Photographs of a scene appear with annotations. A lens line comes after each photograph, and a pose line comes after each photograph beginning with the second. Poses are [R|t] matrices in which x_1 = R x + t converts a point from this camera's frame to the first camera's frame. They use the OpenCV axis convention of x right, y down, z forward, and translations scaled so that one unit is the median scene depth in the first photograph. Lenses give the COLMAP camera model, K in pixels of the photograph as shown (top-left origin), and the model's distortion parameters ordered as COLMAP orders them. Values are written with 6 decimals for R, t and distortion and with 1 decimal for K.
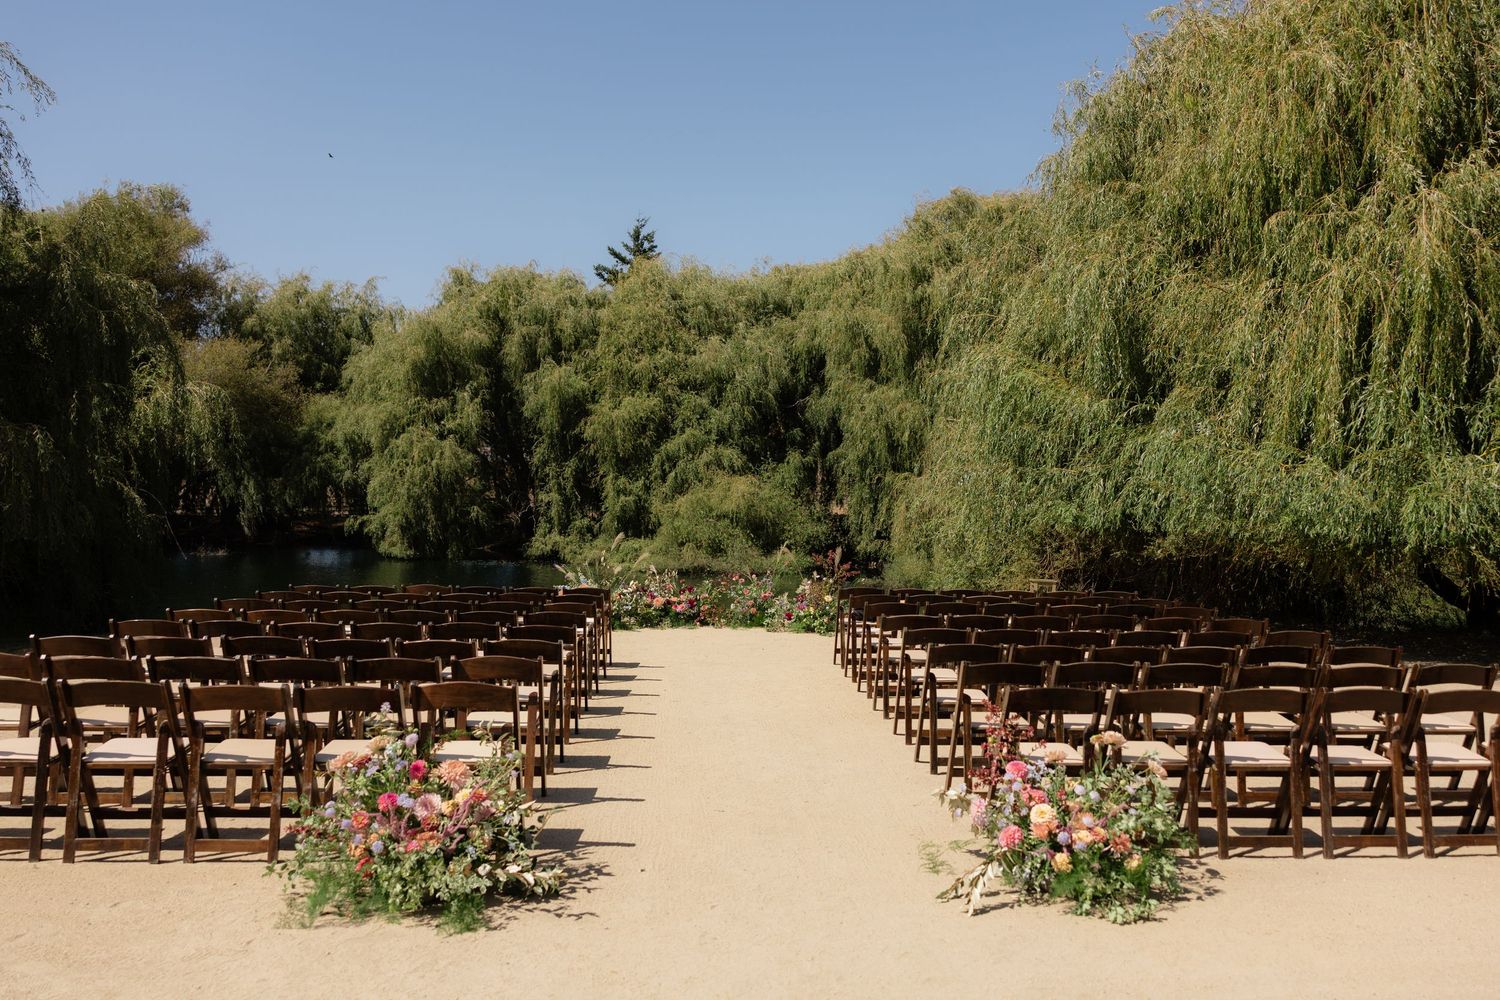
lens RADIAL K [[1233.6, 0, 750.9], [0, 1233.6, 479.1], [0, 0, 1]] dist [0.004955, 0.005373]
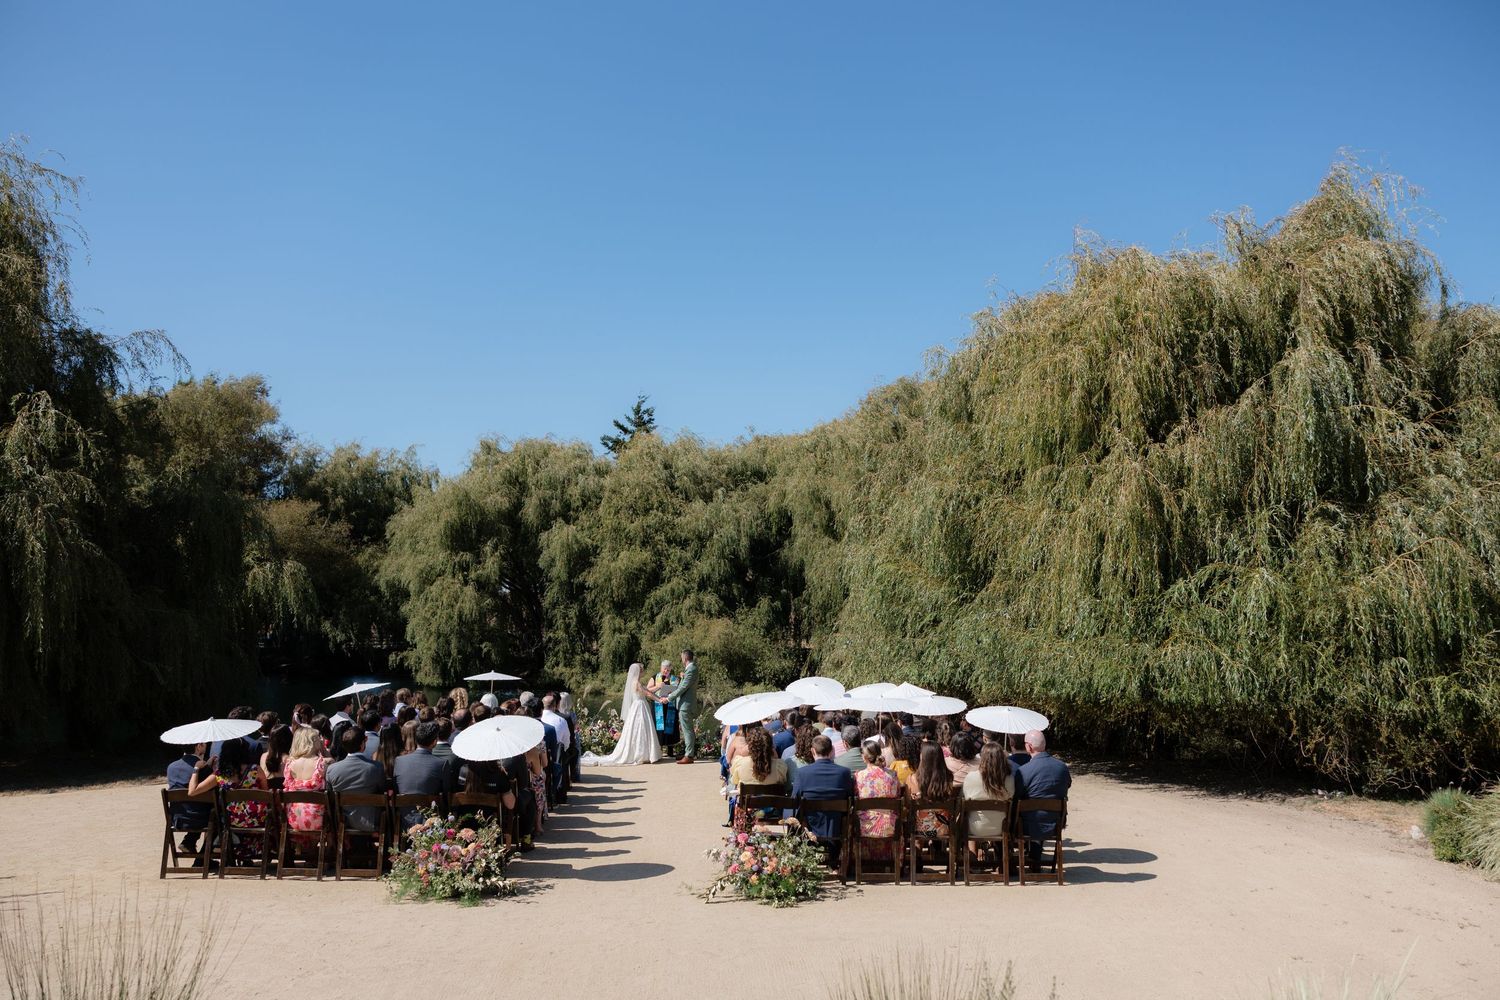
lens RADIAL K [[1133.1, 0, 747.4], [0, 1133.1, 523.5], [0, 0, 1]] dist [0.030806, 0.000790]
pose [[0.999966, 0.006344, -0.005256, 0.024456], [-0.006699, 0.997491, -0.070469, -0.016032], [0.004795, 0.070502, 0.997500, -0.097849]]
